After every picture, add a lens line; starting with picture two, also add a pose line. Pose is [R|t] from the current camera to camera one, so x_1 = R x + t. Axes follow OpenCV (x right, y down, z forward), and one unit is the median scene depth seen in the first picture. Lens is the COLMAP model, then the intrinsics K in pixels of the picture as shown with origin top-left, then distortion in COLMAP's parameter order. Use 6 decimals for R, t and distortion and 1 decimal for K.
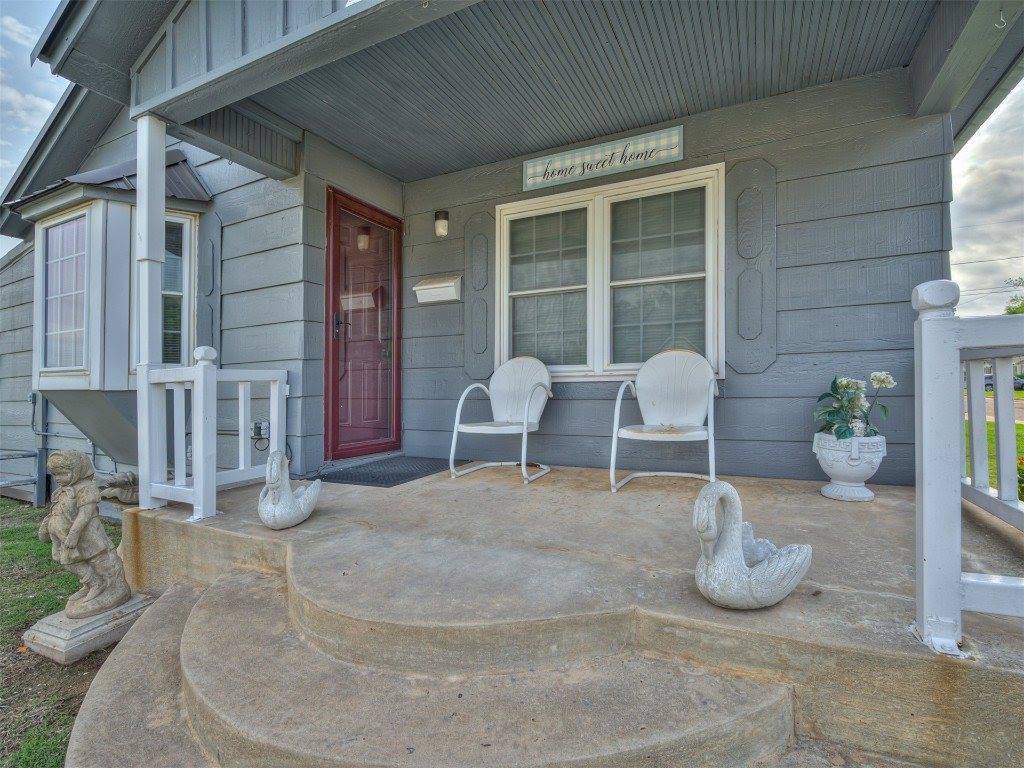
lens RADIAL K [[532.4, 0, 490.8], [0, 532.4, 393.2], [0, 0, 1]] dist [-0.004510, -0.000553]
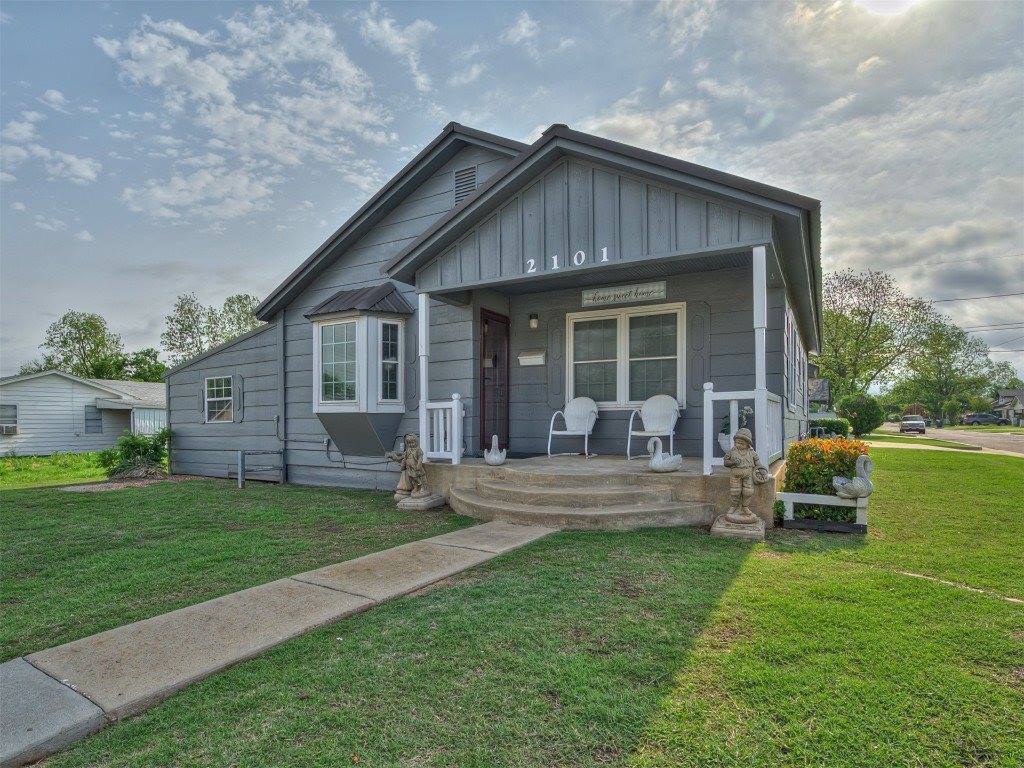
lens RADIAL K [[533.8, 0, 485.5], [0, 533.8, 424.8], [0, 0, 1]] dist [-0.023647, -0.000304]
pose [[0.998467, 0.008928, -0.054623, -0.186884], [-0.009025, 0.999958, -0.001516, 0.038456], [0.054607, 0.002007, 0.998506, -0.957290]]
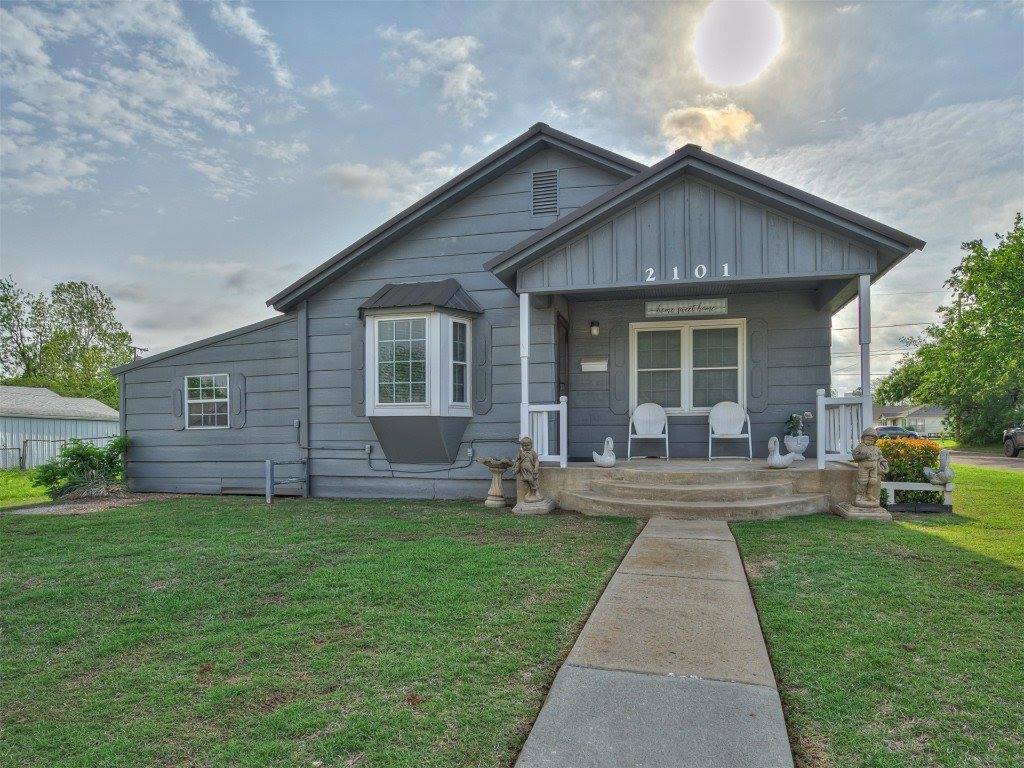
lens RADIAL K [[537.3, 0, 576.1], [0, 537.3, 434.8], [0, 0, 1]] dist [-0.018884, -0.000167]
pose [[0.970982, 0.007007, 0.239050, -0.721960], [-0.005485, 0.999960, -0.007032, 0.069925], [-0.239090, 0.005517, 0.970982, -0.929419]]
